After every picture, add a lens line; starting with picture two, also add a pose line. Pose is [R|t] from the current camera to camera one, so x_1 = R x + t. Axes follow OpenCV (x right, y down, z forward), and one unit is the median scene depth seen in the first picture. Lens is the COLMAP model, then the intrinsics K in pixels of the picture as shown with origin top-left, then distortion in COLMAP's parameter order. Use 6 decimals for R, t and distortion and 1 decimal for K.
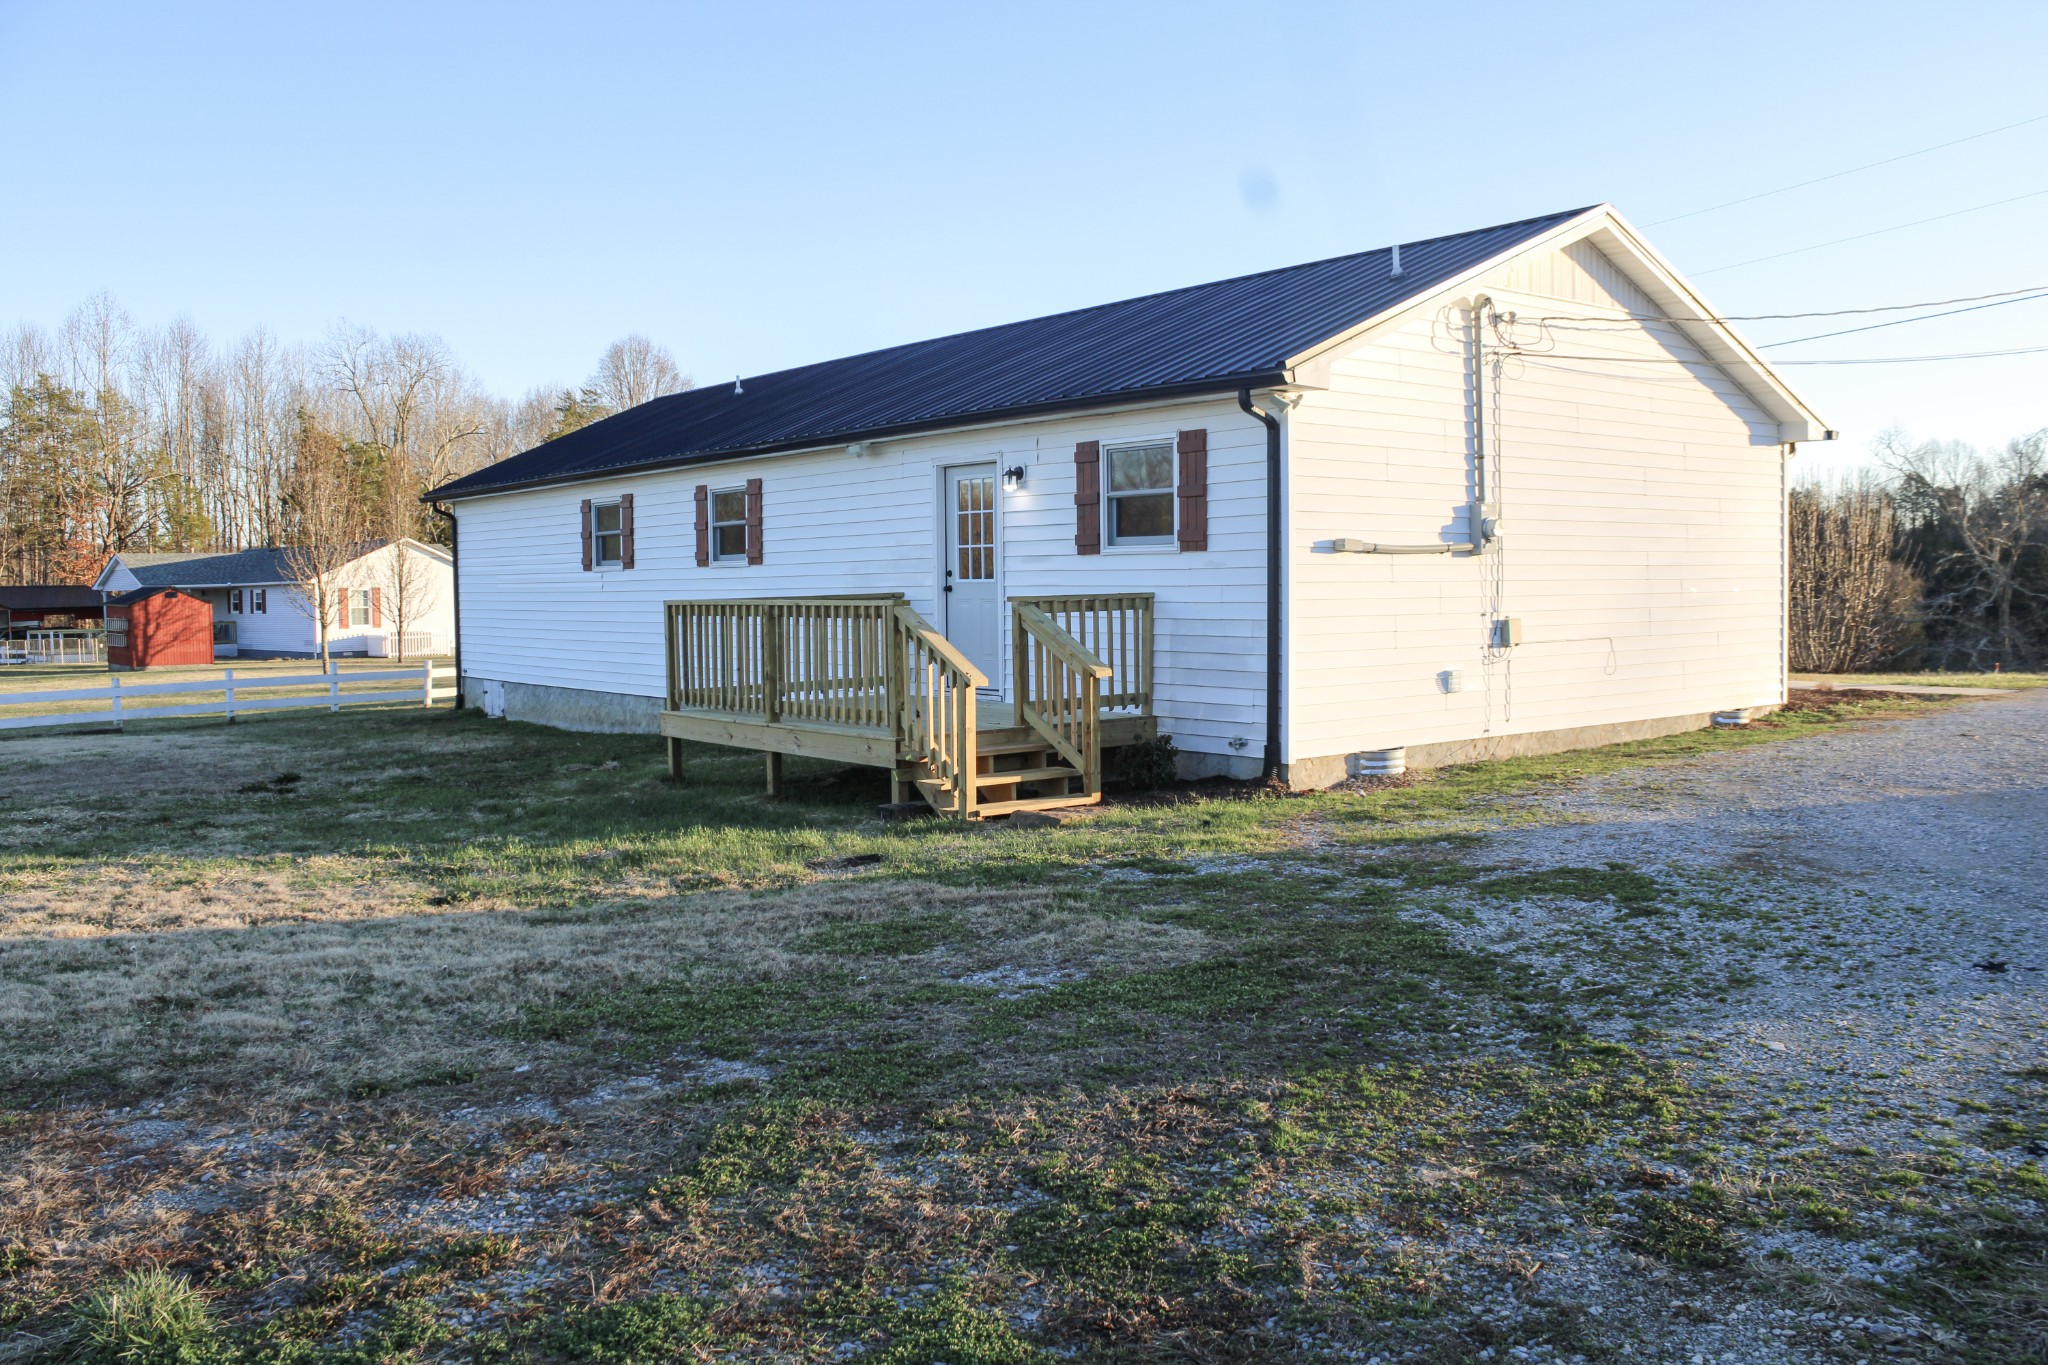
lens RADIAL K [[1711.9, 0, 1009.1], [0, 1711.9, 687.2], [0, 0, 1]] dist [-0.168037, 0.162155]
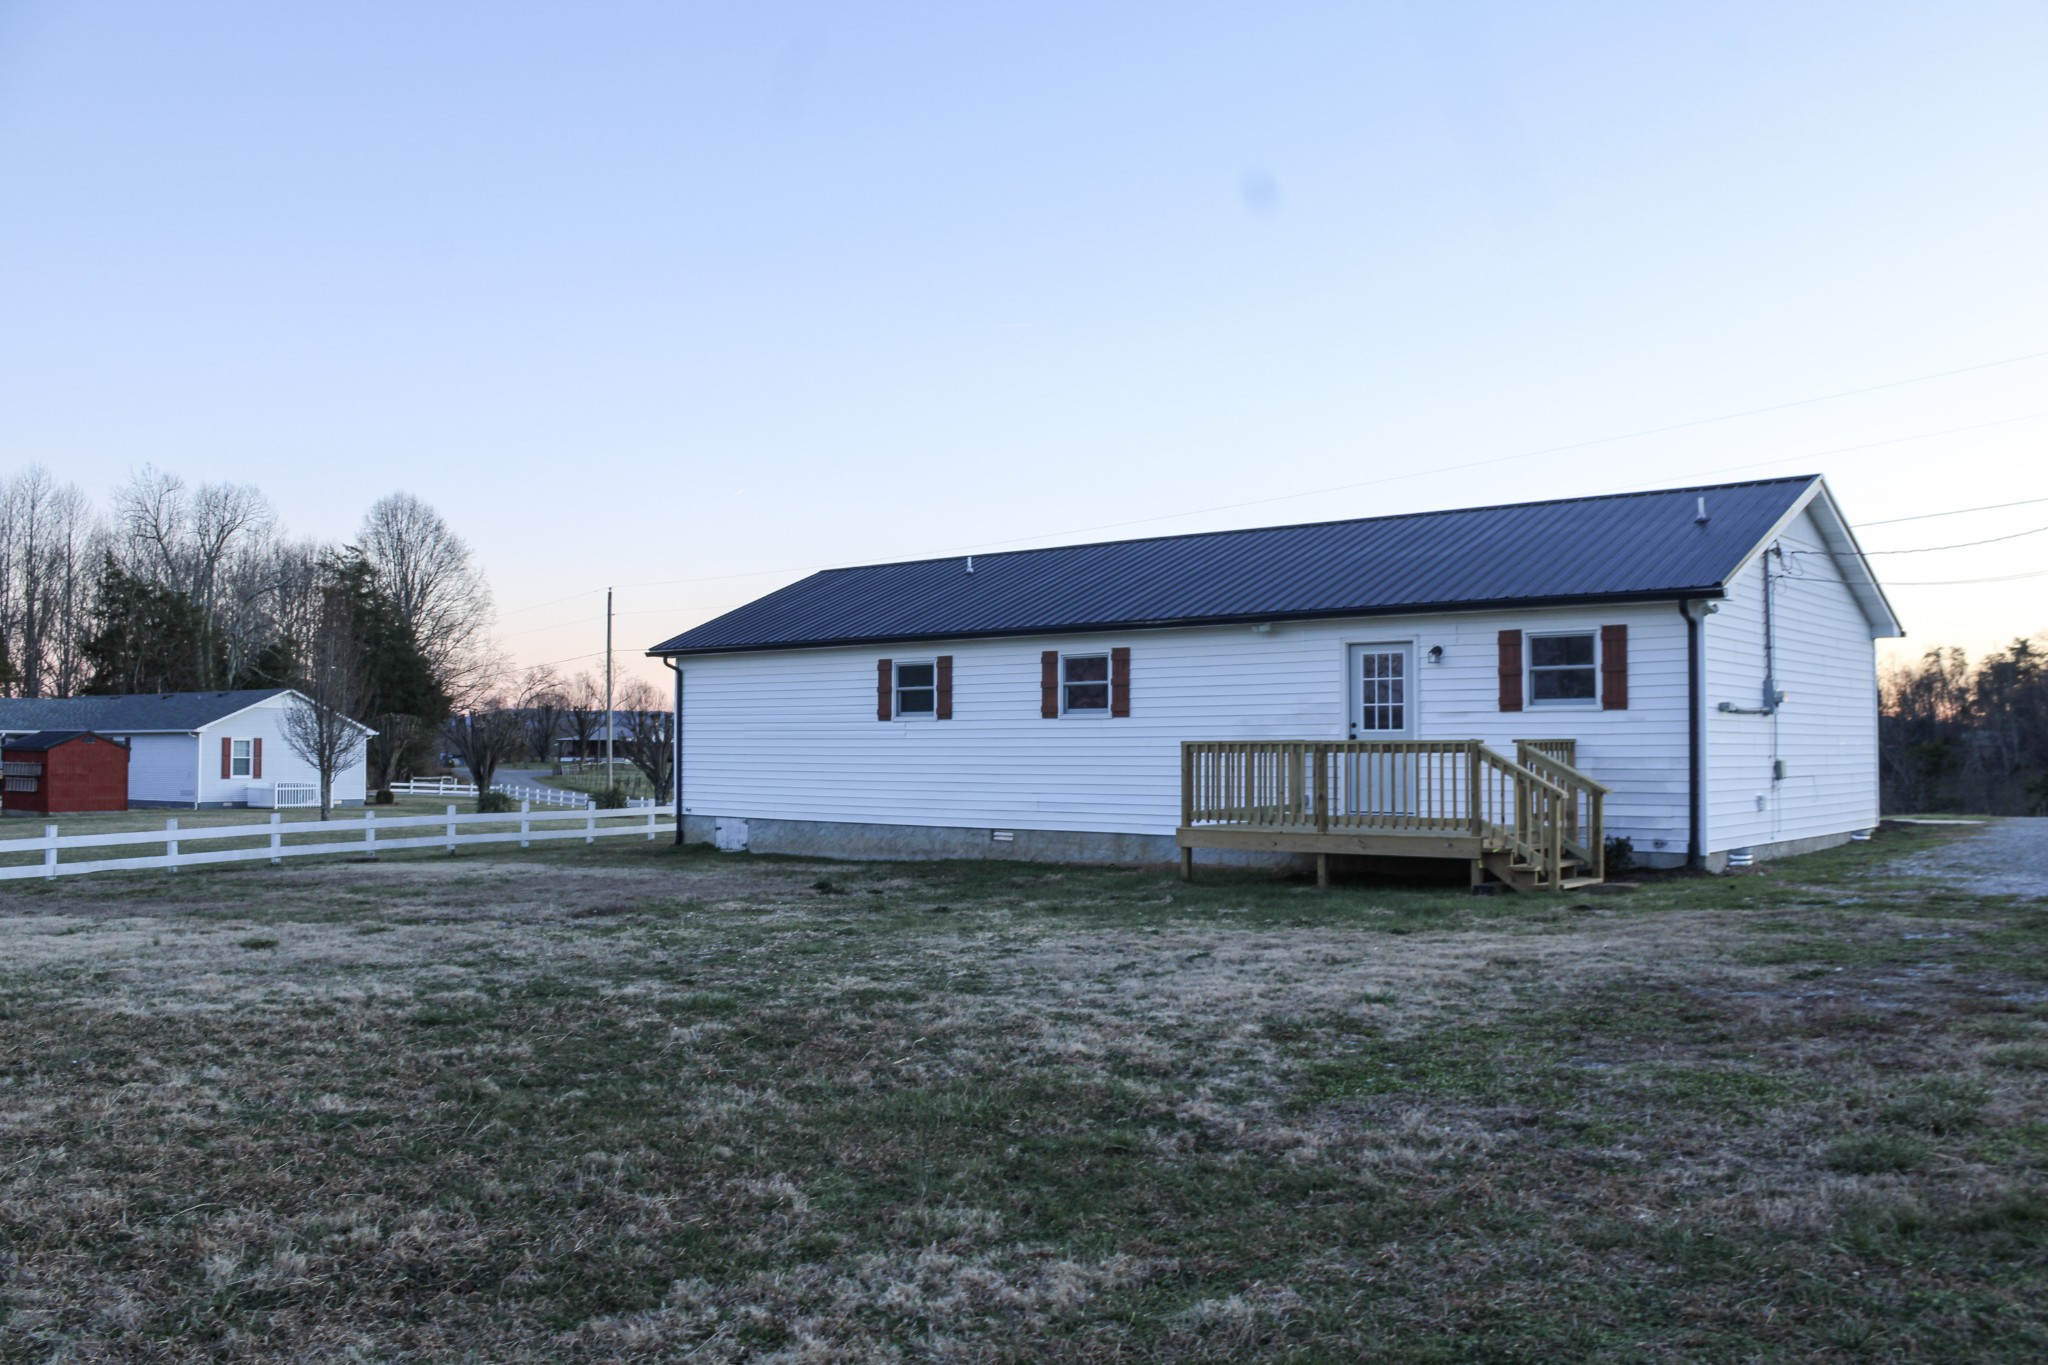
lens RADIAL K [[1711.9, 0, 1009.1], [0, 1711.9, 687.2], [0, 0, 1]] dist [-0.168037, 0.162155]
pose [[0.982652, 0.022599, 0.184078, -0.609485], [-0.003941, 0.994868, -0.101103, 0.042429], [-0.185418, 0.098623, 0.977698, -0.259873]]
